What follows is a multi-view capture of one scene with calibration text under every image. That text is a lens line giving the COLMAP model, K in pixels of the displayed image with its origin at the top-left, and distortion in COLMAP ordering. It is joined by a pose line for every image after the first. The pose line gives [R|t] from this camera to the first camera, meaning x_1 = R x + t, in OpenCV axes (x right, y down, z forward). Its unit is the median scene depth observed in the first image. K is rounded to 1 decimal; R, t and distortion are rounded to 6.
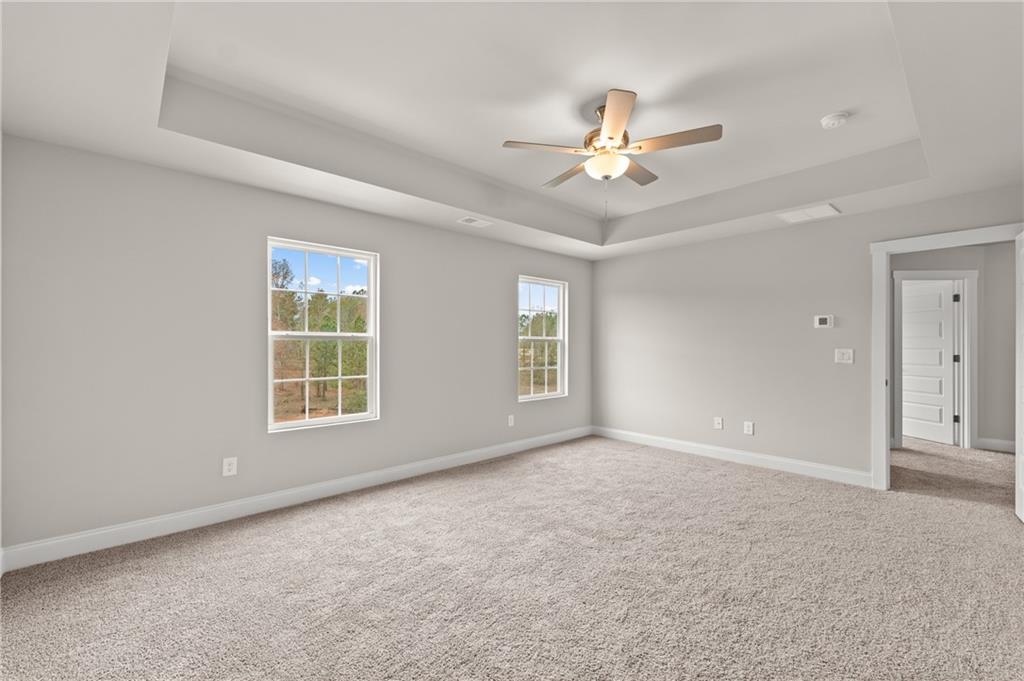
lens RADIAL K [[415.7, 0, 513.2], [0, 415.7, 348.7], [0, 0, 1]] dist [-0.040002, 0.000125]
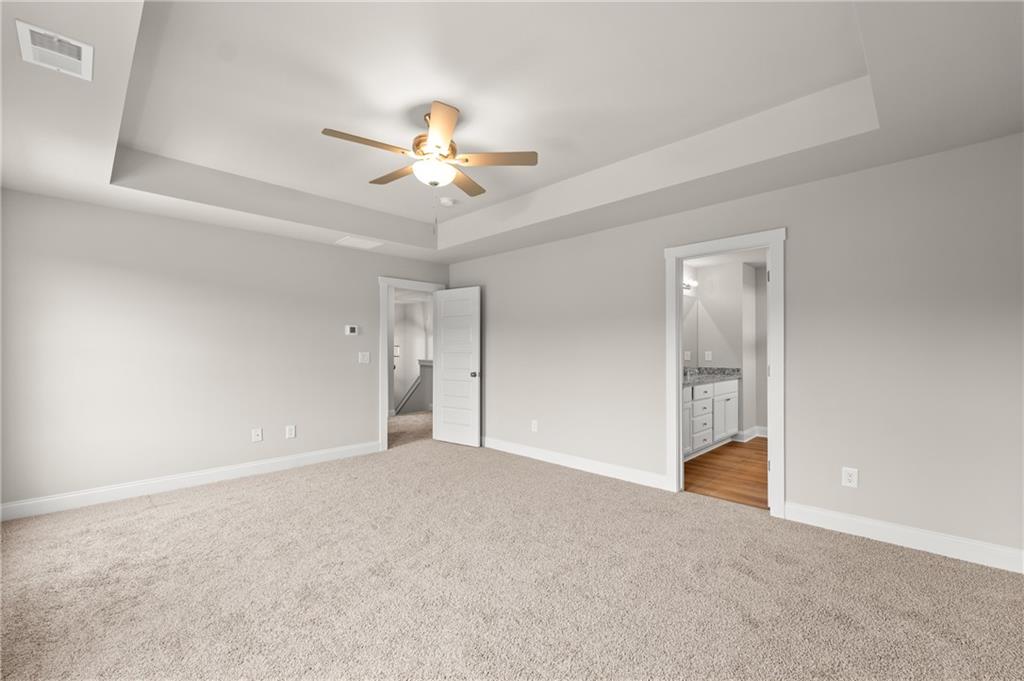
lens RADIAL K [[423.2, 0, 515.3], [0, 423.2, 350.0], [0, 0, 1]] dist [0.003973, 0.000101]
pose [[-0.064884, -0.002910, 0.997889, -0.490898], [0.005260, 0.999981, 0.003258, -0.007082], [-0.997879, 0.005460, -0.064867, 0.506911]]
